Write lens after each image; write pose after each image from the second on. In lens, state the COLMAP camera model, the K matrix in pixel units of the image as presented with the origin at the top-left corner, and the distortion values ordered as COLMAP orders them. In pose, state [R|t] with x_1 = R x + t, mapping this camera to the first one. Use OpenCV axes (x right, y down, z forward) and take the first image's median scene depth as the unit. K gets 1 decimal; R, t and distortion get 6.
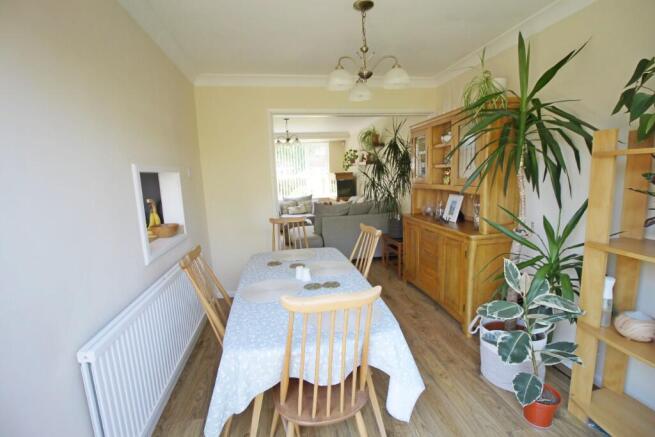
lens RADIAL K [[306.6, 0, 327.5], [0, 306.6, 221.2], [0, 0, 1]] dist [-0.012545, -0.001699]
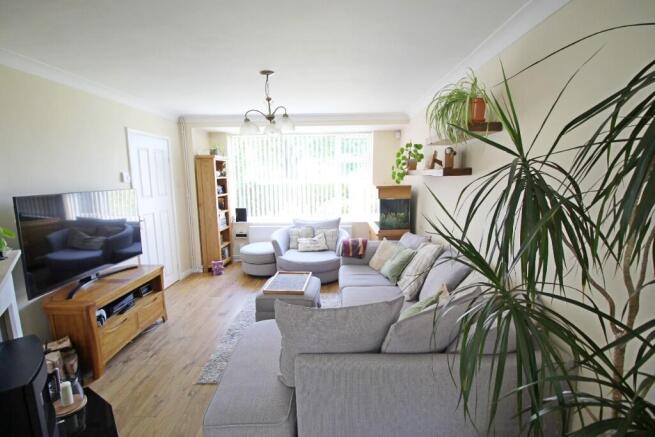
lens RADIAL K [[306.6, 0, 329.5], [0, 306.6, 216.8], [0, 0, 1]] dist [-0.012545, -0.001699]
pose [[0.982683, 0.054237, -0.177180, 0.040907], [-0.056150, 0.998405, -0.005801, -0.097303], [0.176582, 0.015649, 0.984161, 0.459891]]
